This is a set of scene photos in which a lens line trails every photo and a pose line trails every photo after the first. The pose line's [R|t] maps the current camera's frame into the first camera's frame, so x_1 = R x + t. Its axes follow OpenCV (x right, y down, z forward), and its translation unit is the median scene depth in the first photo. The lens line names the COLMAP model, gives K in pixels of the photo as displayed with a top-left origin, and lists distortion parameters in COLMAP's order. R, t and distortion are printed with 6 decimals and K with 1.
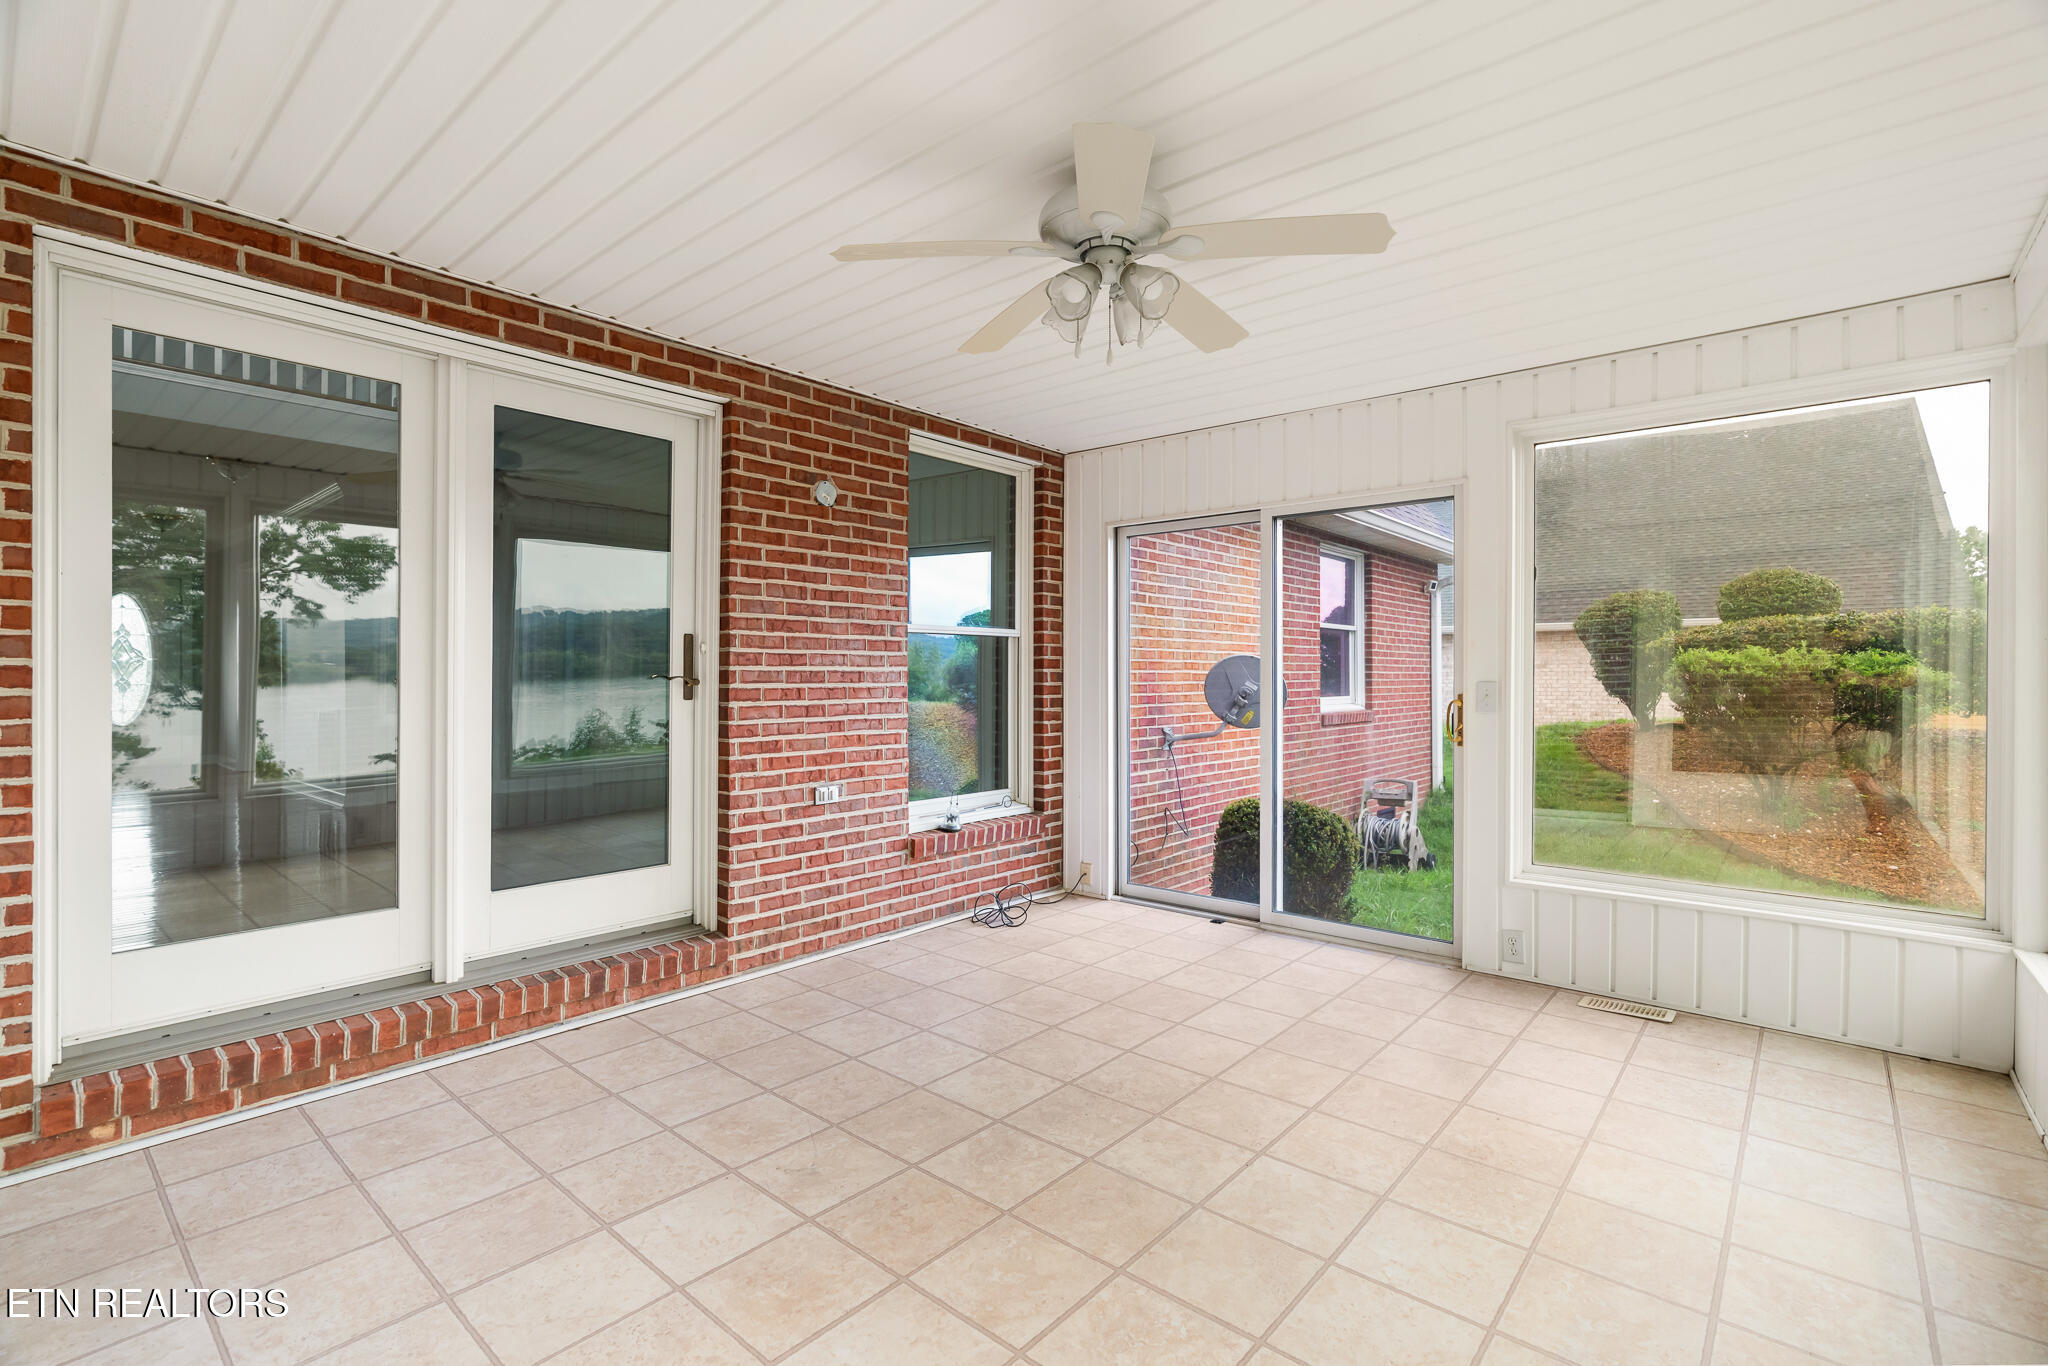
lens RADIAL K [[924.6, 0, 1024.0], [0, 924.6, 683.0], [0, 0, 1]] dist [-0.002780, -0.000205]
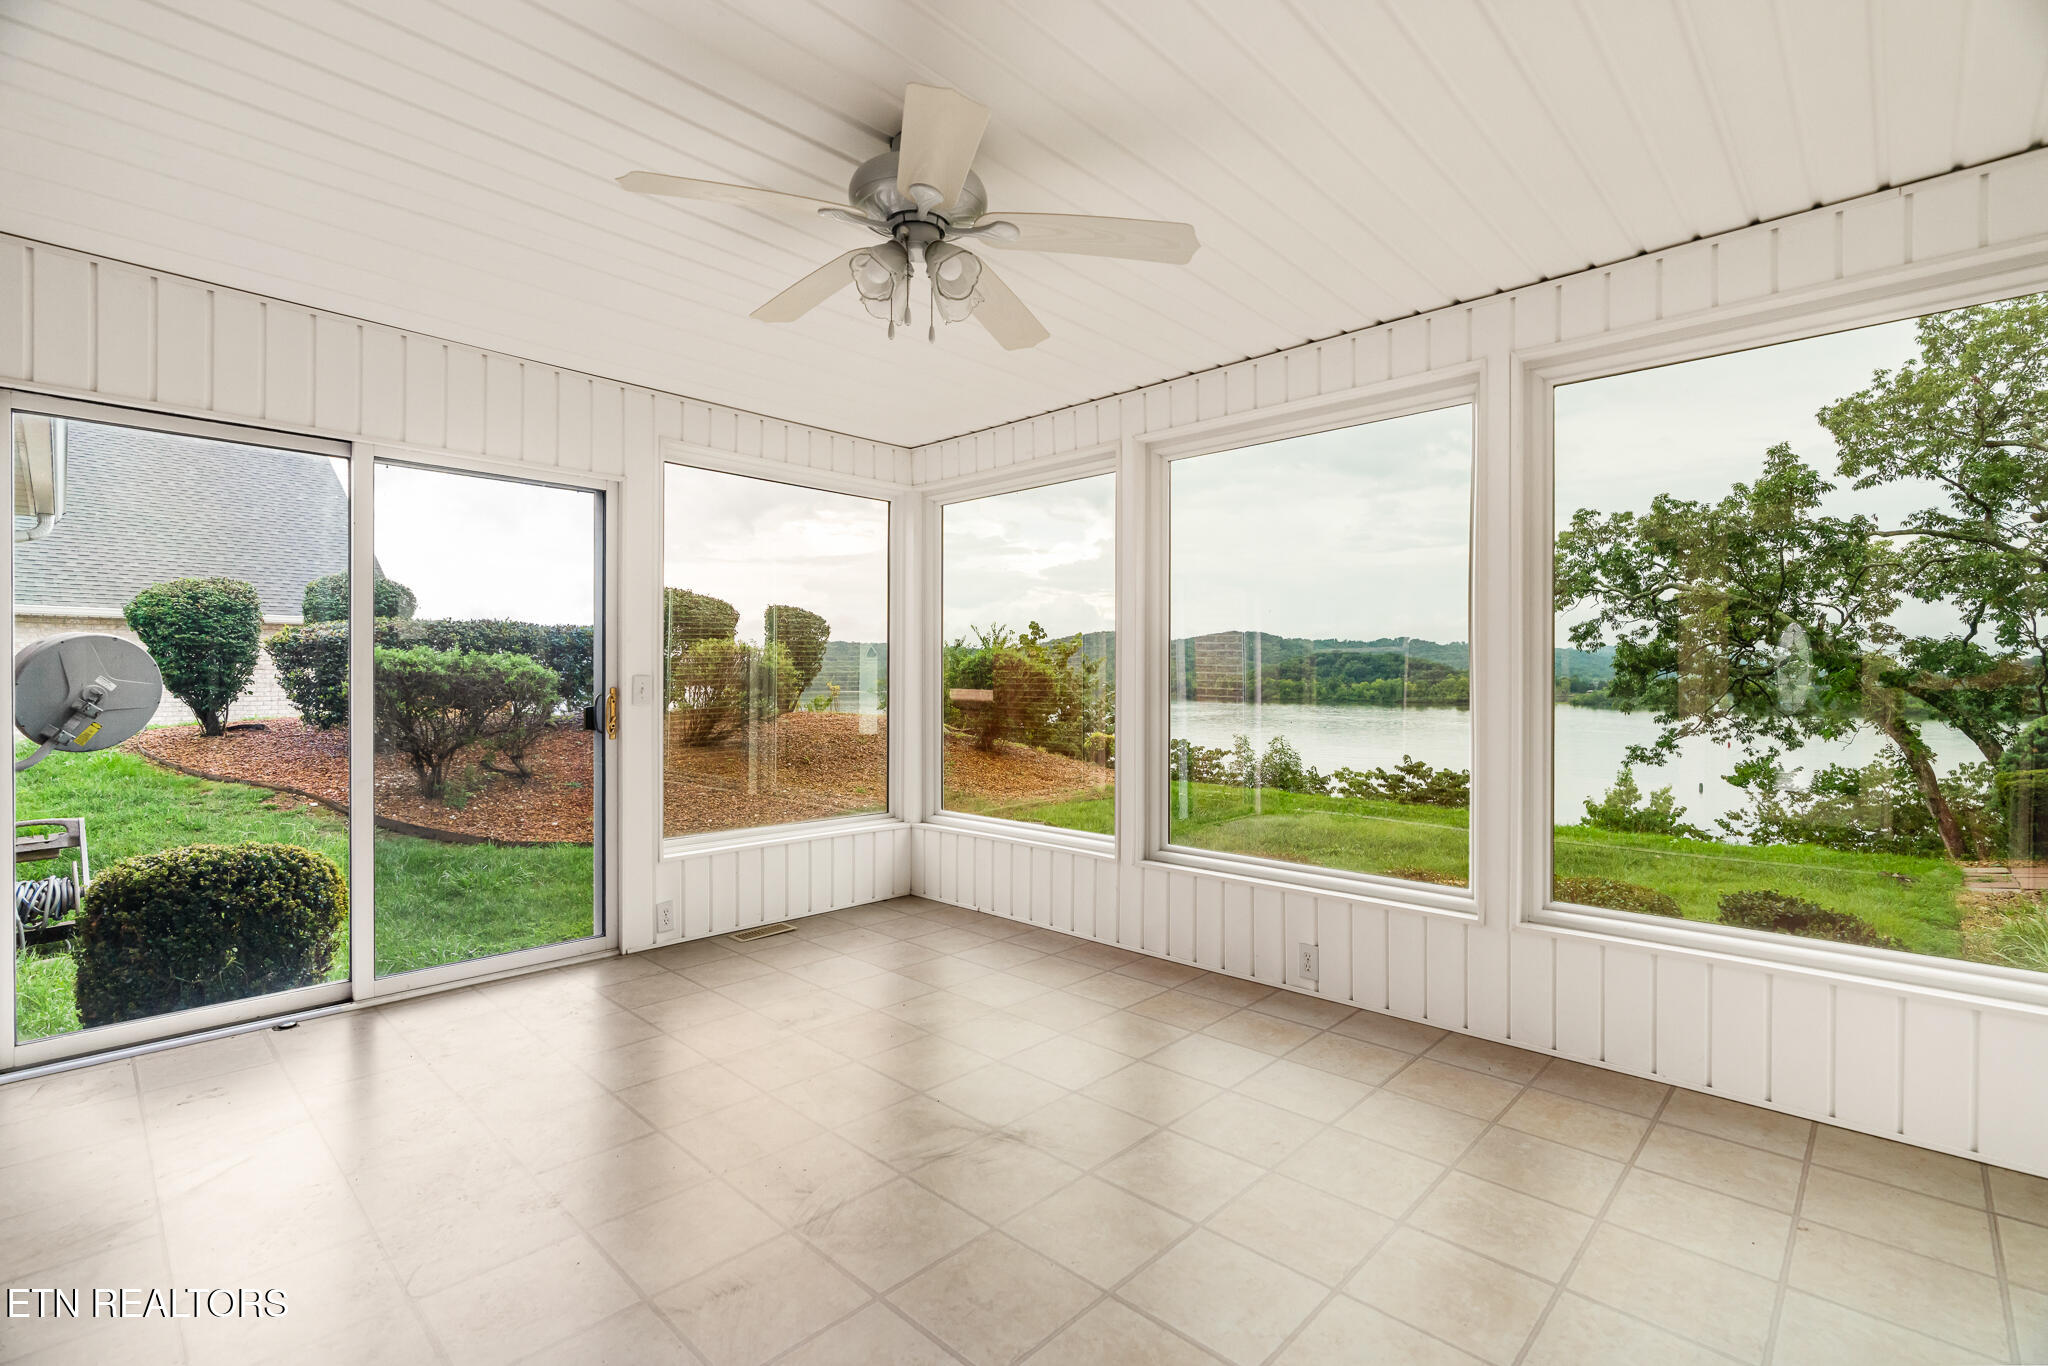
lens RADIAL K [[924.6, 0, 1024.0], [0, 924.6, 683.0], [0, 0, 1]] dist [-0.002780, -0.000205]
pose [[0.048899, -0.003606, 0.998797, -0.614233], [0.005170, 0.999981, 0.003357, 0.007331], [-0.998790, 0.004999, 0.048917, 0.591115]]
